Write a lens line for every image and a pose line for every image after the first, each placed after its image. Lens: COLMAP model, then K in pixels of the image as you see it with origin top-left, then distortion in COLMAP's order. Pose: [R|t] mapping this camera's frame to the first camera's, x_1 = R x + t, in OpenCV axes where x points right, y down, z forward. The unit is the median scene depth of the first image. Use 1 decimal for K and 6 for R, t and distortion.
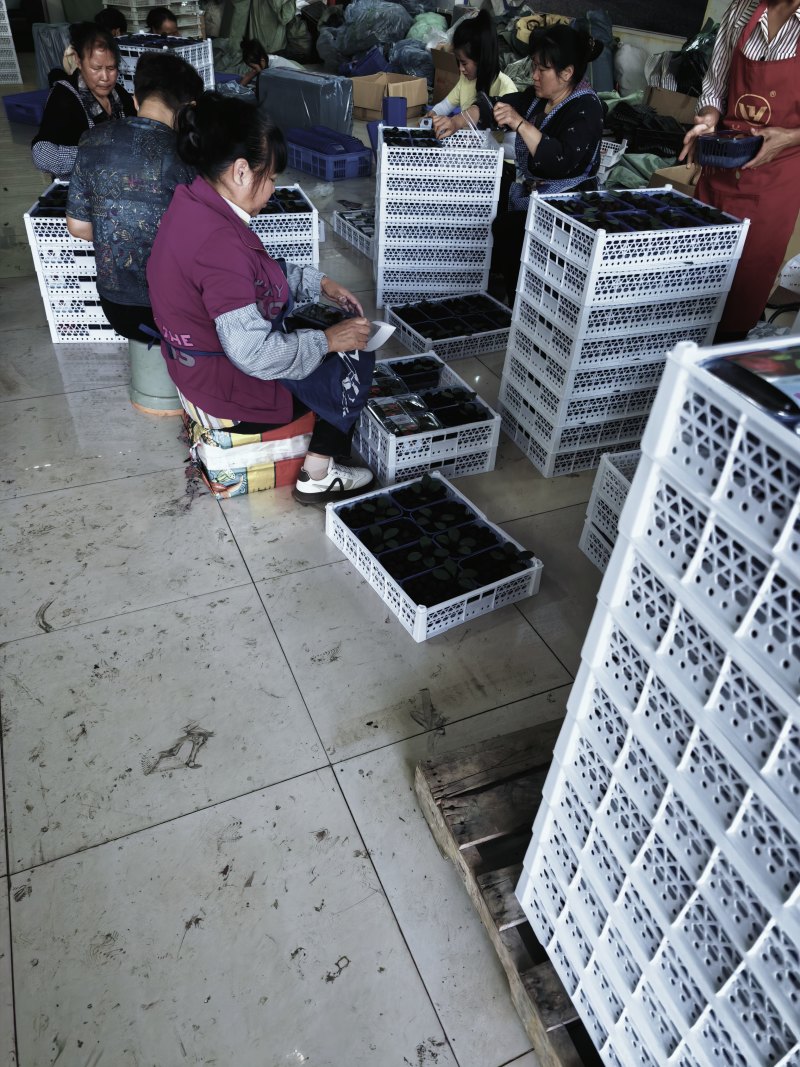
lens RADIAL K [[775.9, 0, 400.0], [0, 775.9, 533.5], [0, 0, 1]] dist [0.014130, -0.005121]
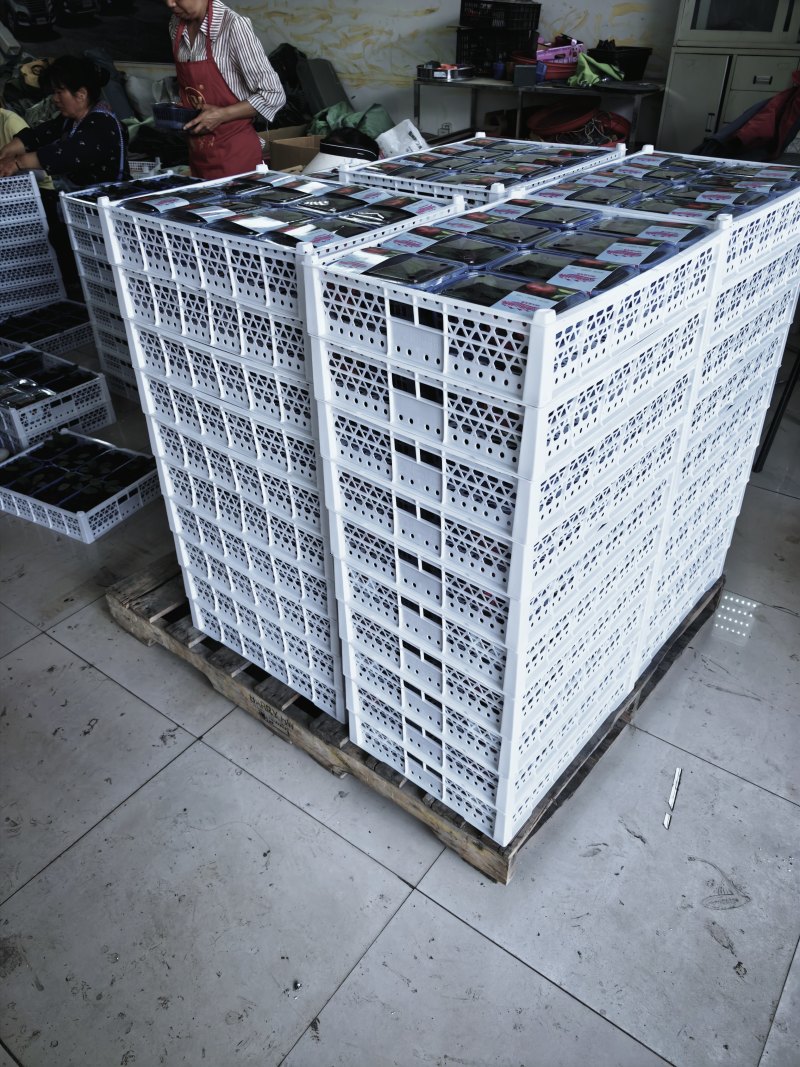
lens RADIAL K [[775.9, 0, 400.0], [0, 775.9, 533.5], [0, 0, 1]] dist [0.014130, -0.005121]
pose [[0.867540, -0.339872, 0.363129, 0.006383], [0.351431, 0.935521, 0.036011, 0.201361], [-0.351953, 0.096374, 0.931043, -0.271673]]
